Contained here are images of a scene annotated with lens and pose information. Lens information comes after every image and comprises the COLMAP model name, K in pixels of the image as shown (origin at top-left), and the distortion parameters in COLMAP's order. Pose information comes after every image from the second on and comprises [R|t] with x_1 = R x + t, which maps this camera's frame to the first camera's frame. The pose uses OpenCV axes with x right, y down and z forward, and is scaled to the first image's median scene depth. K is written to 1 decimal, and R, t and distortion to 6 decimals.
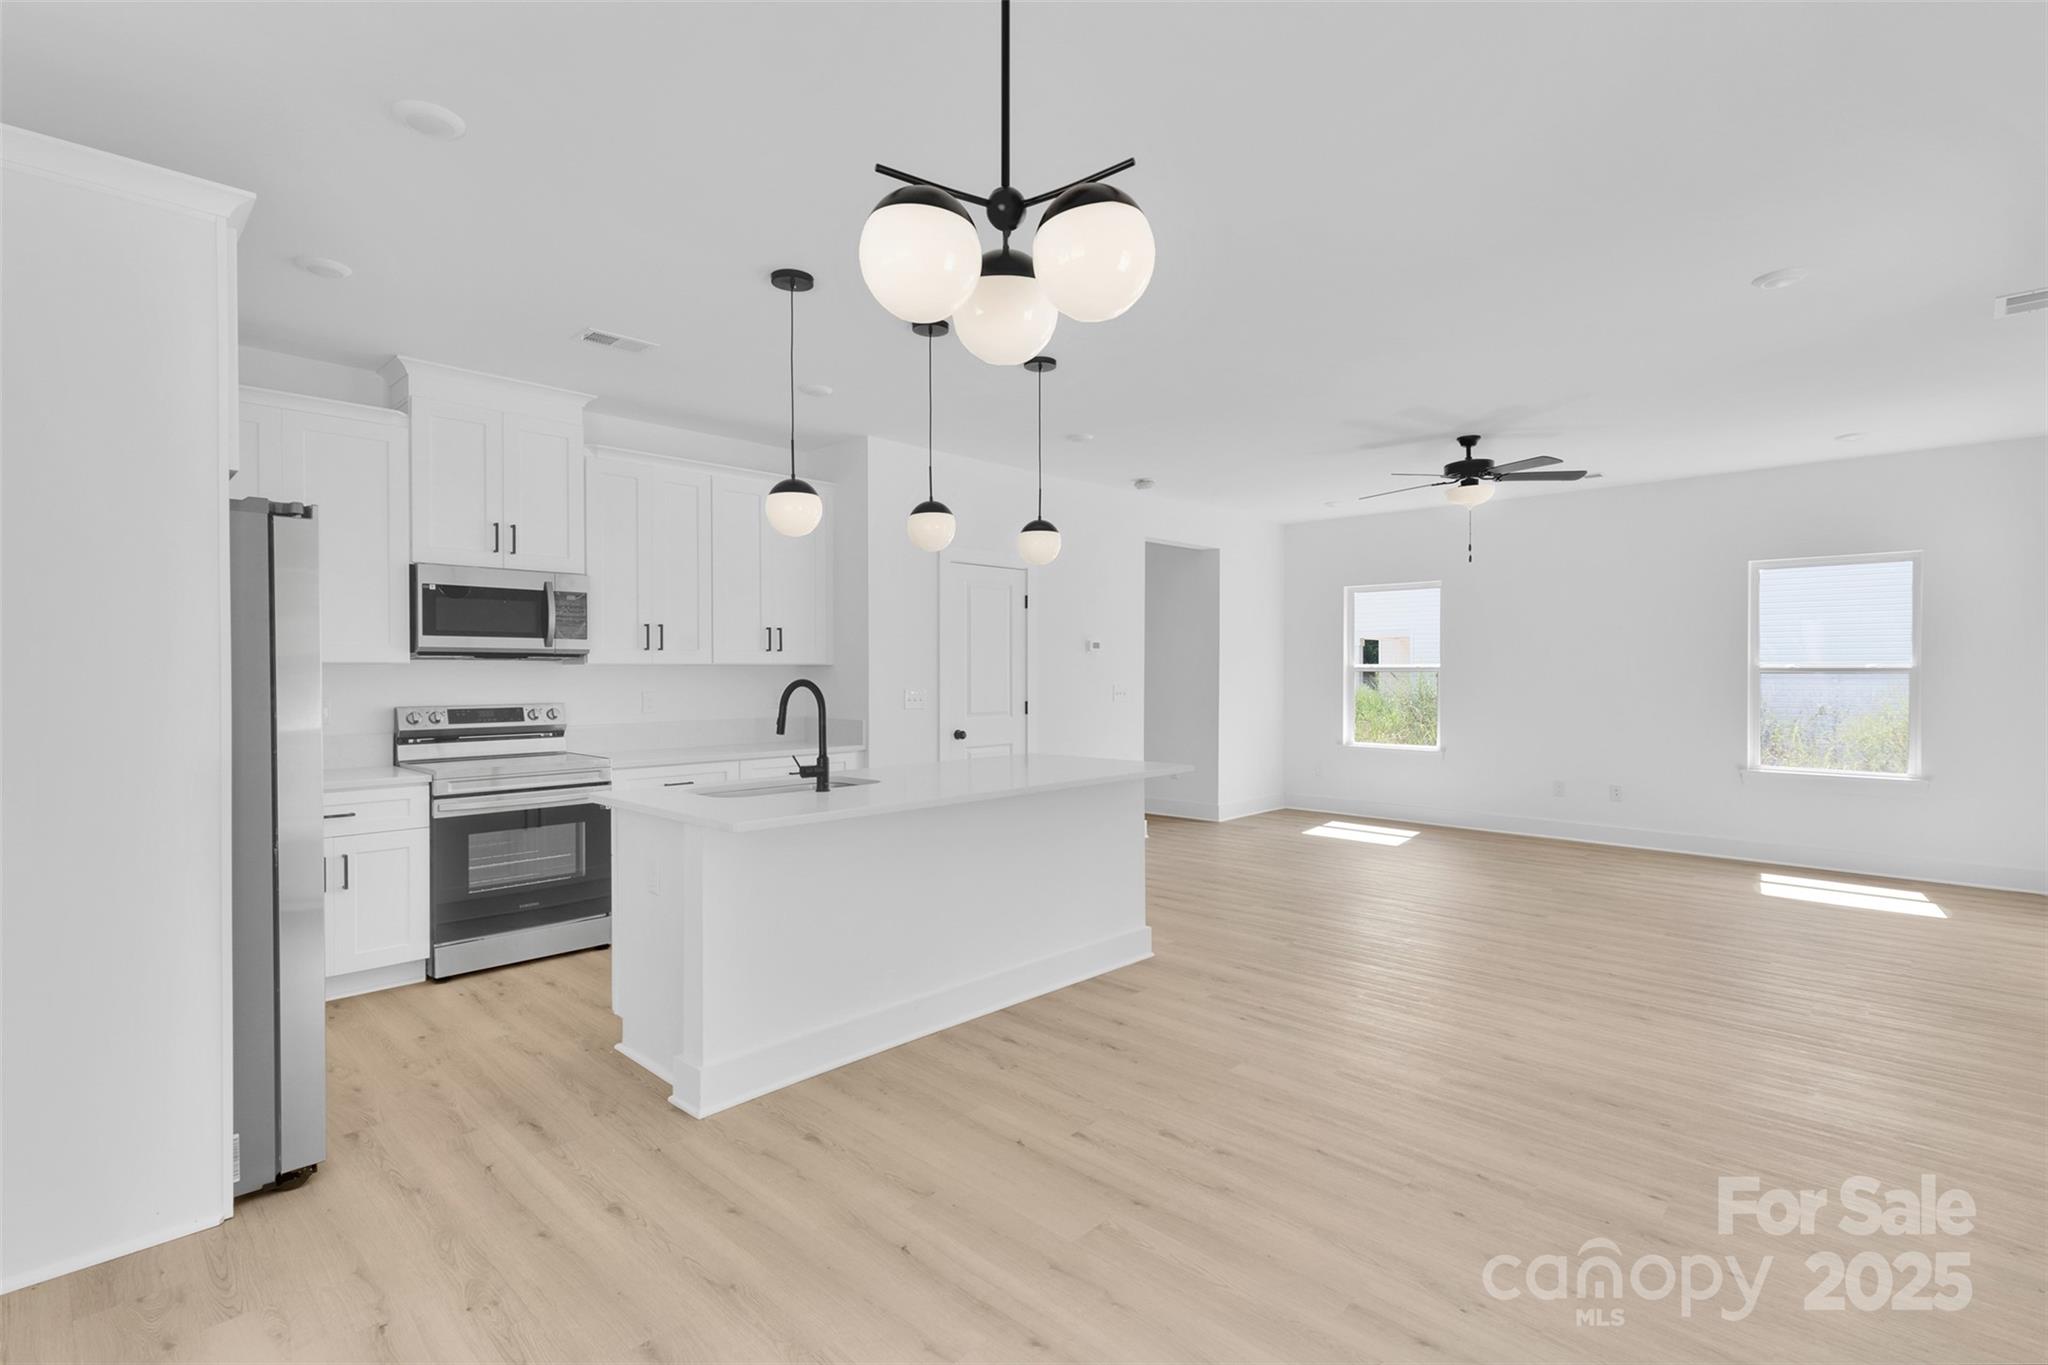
lens RADIAL K [[957.3, 0, 1022.2], [0, 957.3, 670.3], [0, 0, 1]] dist [0.025247, 0.000396]
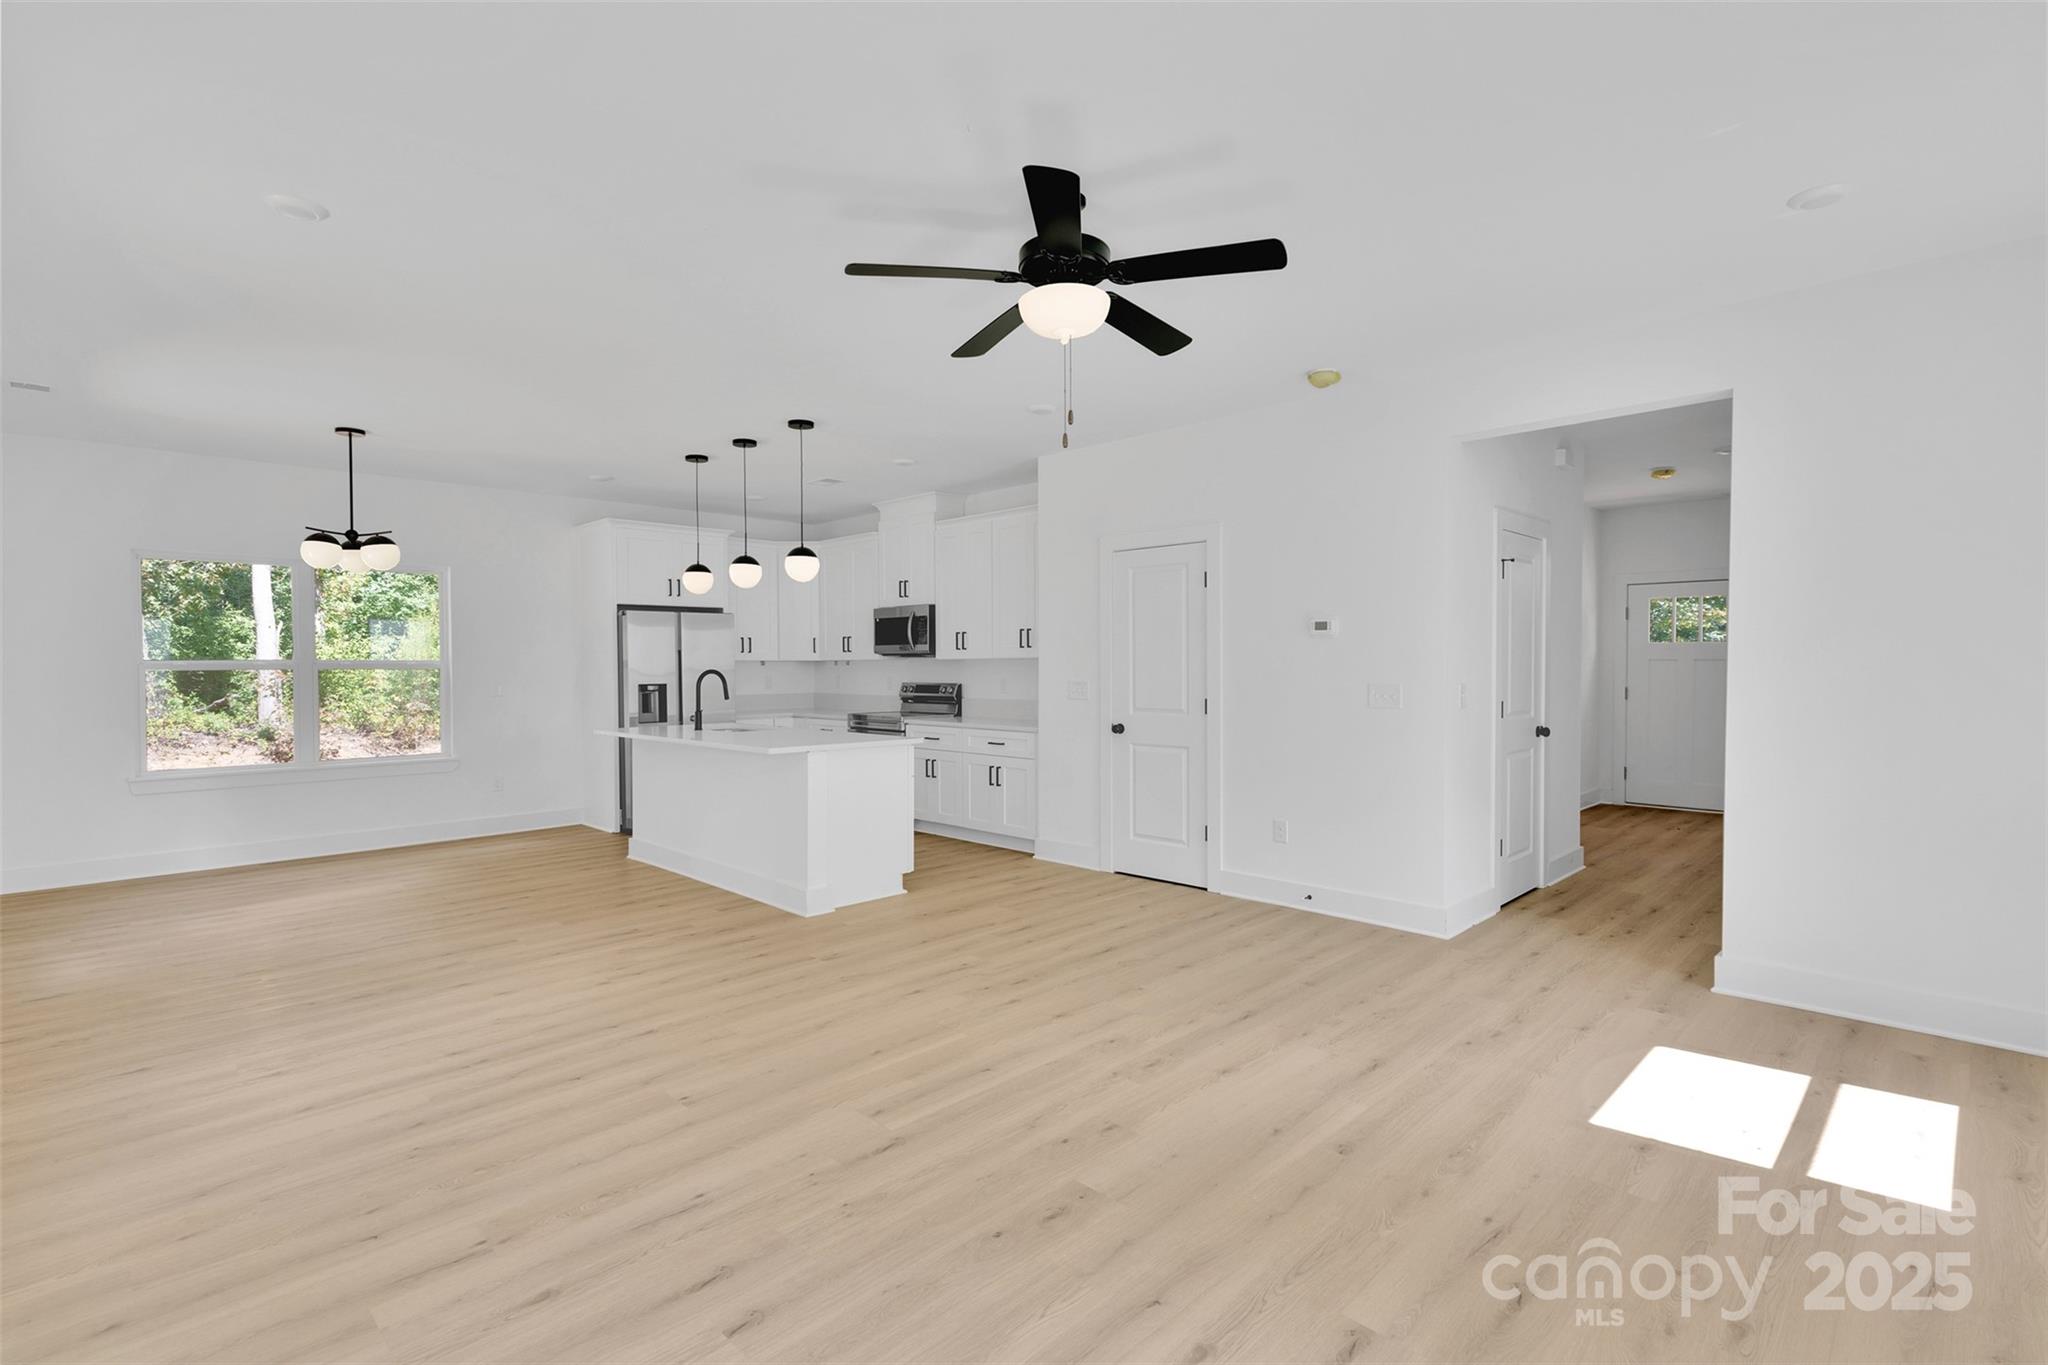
lens RADIAL K [[957.3, 0, 1021.8], [0, 957.3, 685.1], [0, 0, 1]] dist [0.025247, 0.000396]
pose [[-0.016127, 0.023258, -0.999599, 1.277176], [0.004370, 0.999722, 0.023191, 0.000356], [0.999860, -0.003994, -0.016225, 1.296351]]
